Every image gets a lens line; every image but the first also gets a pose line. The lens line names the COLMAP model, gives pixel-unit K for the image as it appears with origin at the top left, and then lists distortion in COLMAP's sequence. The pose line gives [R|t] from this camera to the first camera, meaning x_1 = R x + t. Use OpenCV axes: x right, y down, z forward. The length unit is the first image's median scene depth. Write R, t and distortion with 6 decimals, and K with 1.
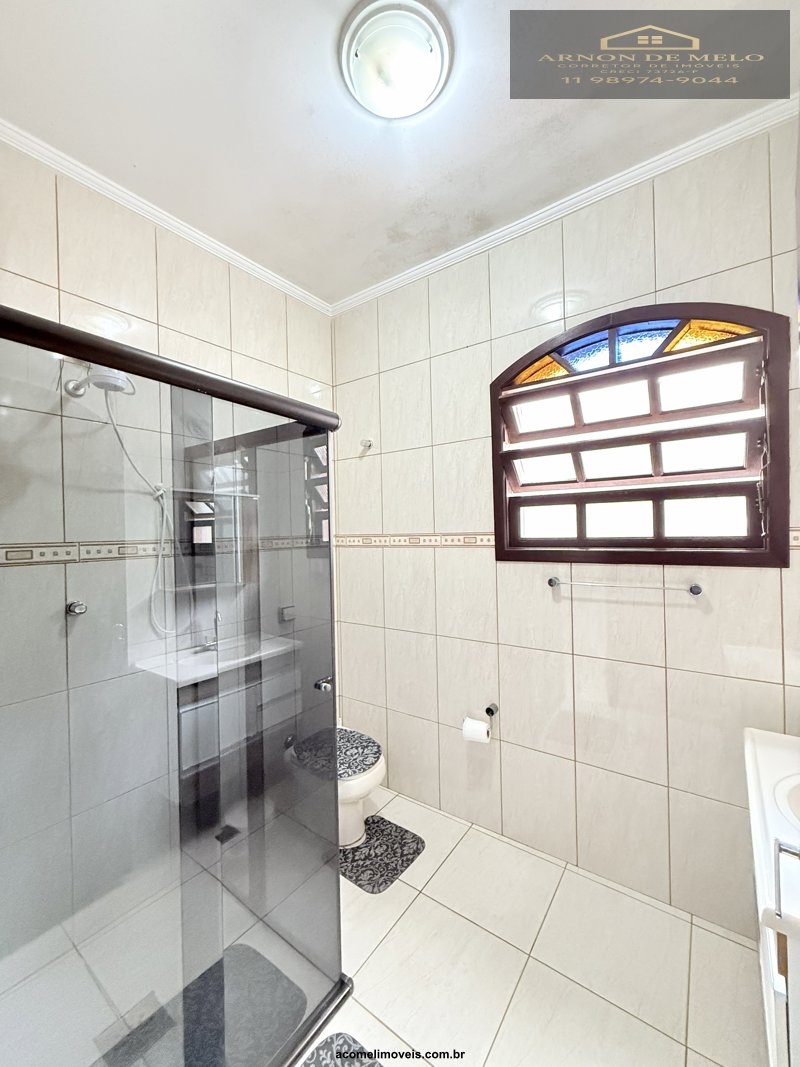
lens RADIAL K [[425.7, 0, 398.0], [0, 425.7, 529.6], [0, 0, 1]] dist [0.001873, -0.000106]
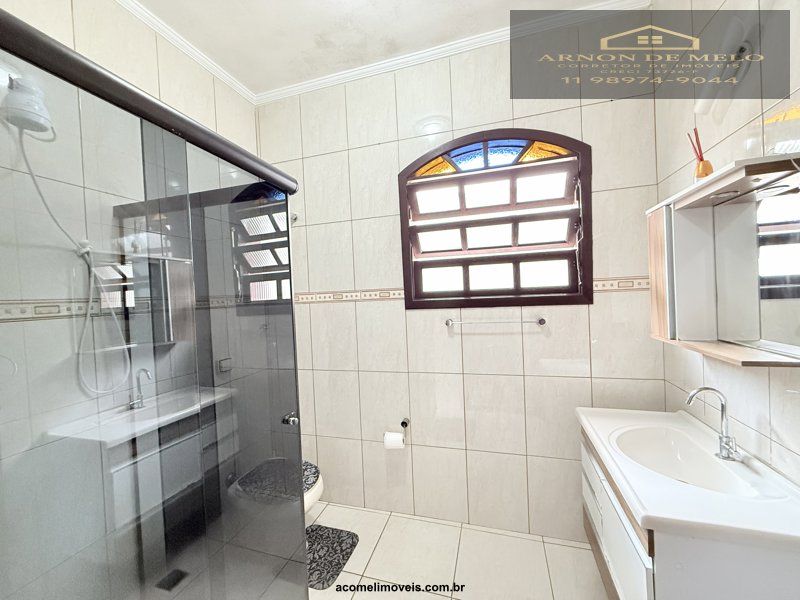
lens RADIAL K [[319.2, 0, 392.5], [0, 319.2, 300.7], [0, 0, 1]] dist [0.001873, -0.000106]
pose [[0.946257, -0.022451, 0.322635, -0.128087], [0.020420, 0.999745, 0.009678, 0.035992], [-0.322770, -0.002569, 0.946474, 0.080681]]
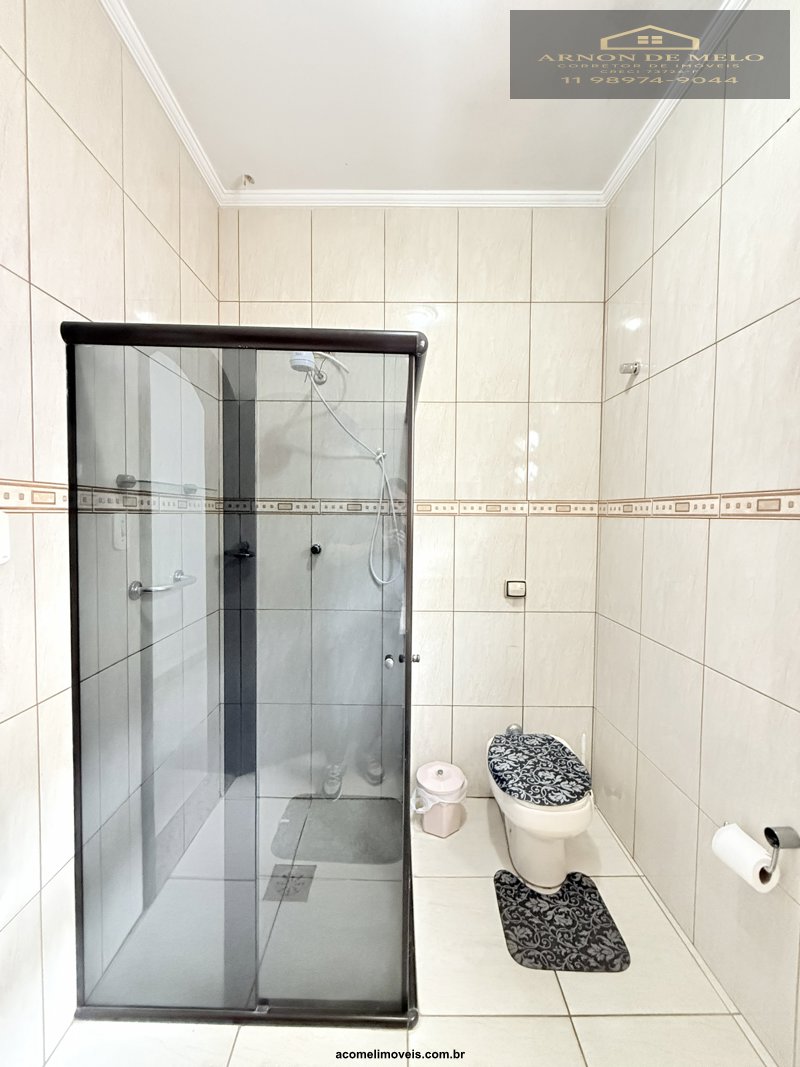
lens RADIAL K [[425.7, 0, 394.7], [0, 425.7, 526.2], [0, 0, 1]] dist [0.001873, -0.000106]
pose [[0.595661, 0.055133, -0.801342, 0.335533], [-0.014505, 0.998217, 0.057897, 0.027499], [0.803105, -0.022863, 0.595399, 0.332936]]
